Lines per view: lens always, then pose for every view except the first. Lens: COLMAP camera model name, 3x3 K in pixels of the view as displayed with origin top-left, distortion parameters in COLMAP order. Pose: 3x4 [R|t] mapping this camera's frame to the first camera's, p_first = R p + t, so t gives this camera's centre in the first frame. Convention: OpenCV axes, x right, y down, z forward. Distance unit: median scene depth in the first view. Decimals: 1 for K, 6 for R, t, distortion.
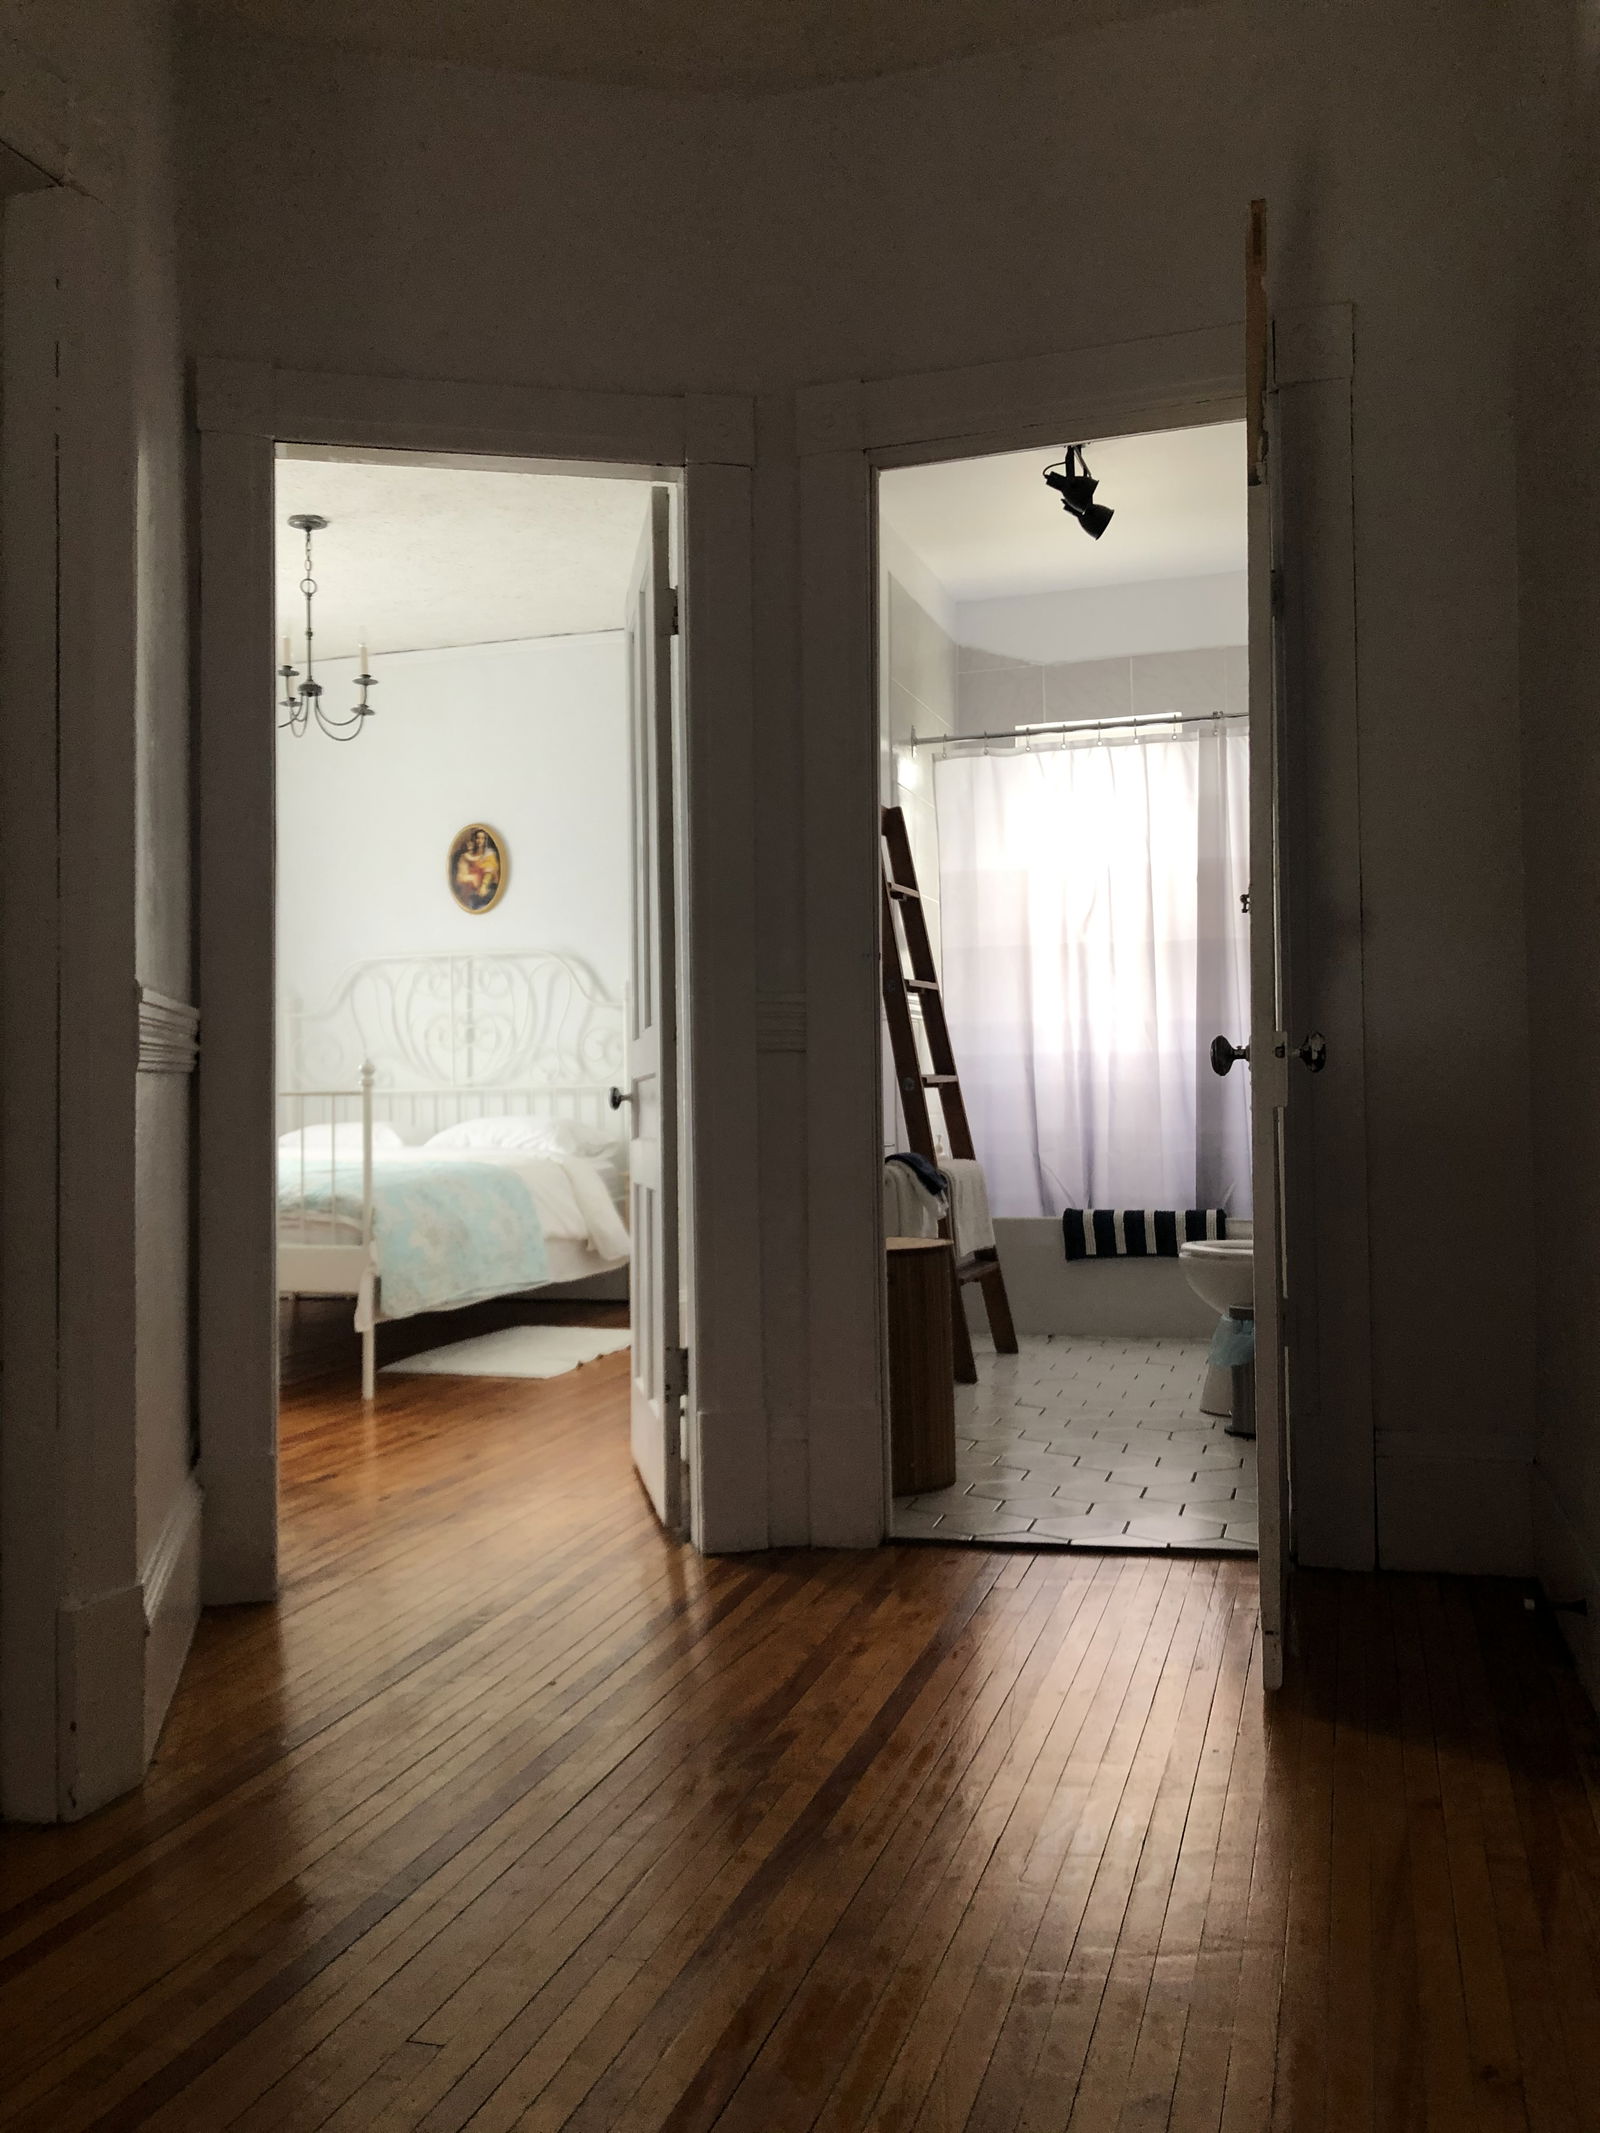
lens RADIAL K [[1754.5, 0, 794.3], [0, 1754.5, 1078.1], [0, 0, 1]] dist [0.053286, -0.062510]
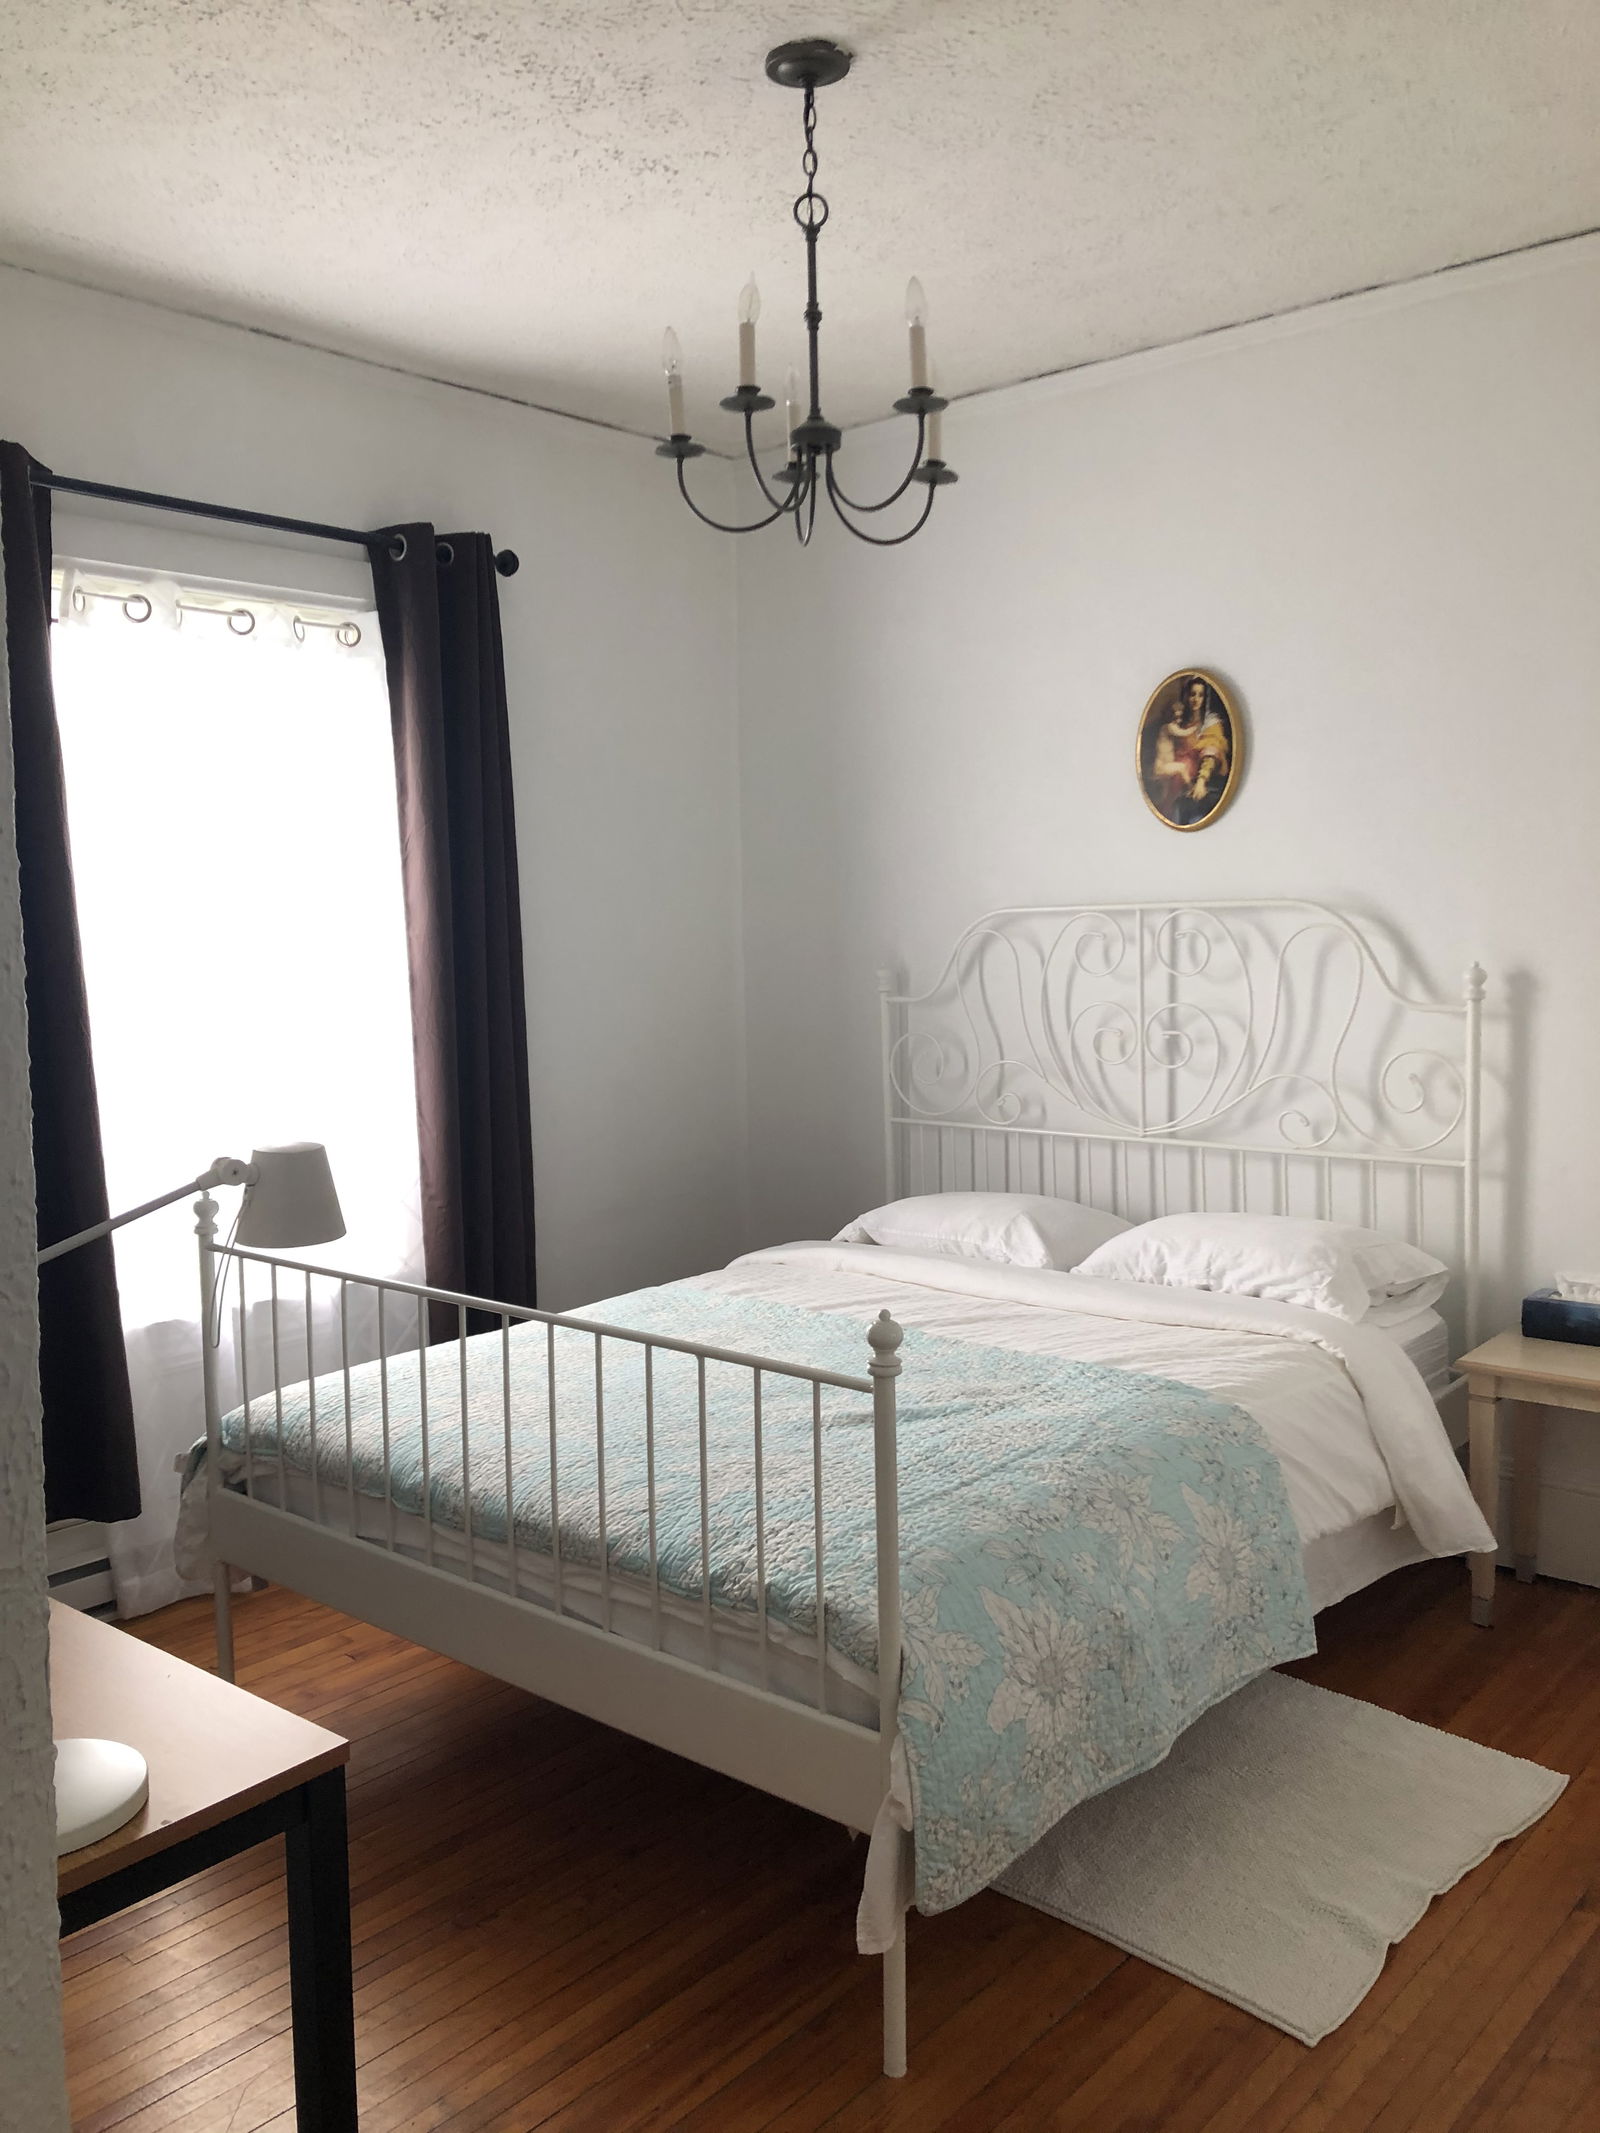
lens RADIAL K [[1754.5, 0, 791.3], [0, 1754.5, 1056.4], [0, 0, 1]] dist [0.053286, -0.062510]
pose [[0.913291, 0.029485, -0.406239, -0.065440], [0.012961, 0.994767, 0.101340, -0.081334], [0.407102, -0.097818, 0.908130, 0.431683]]
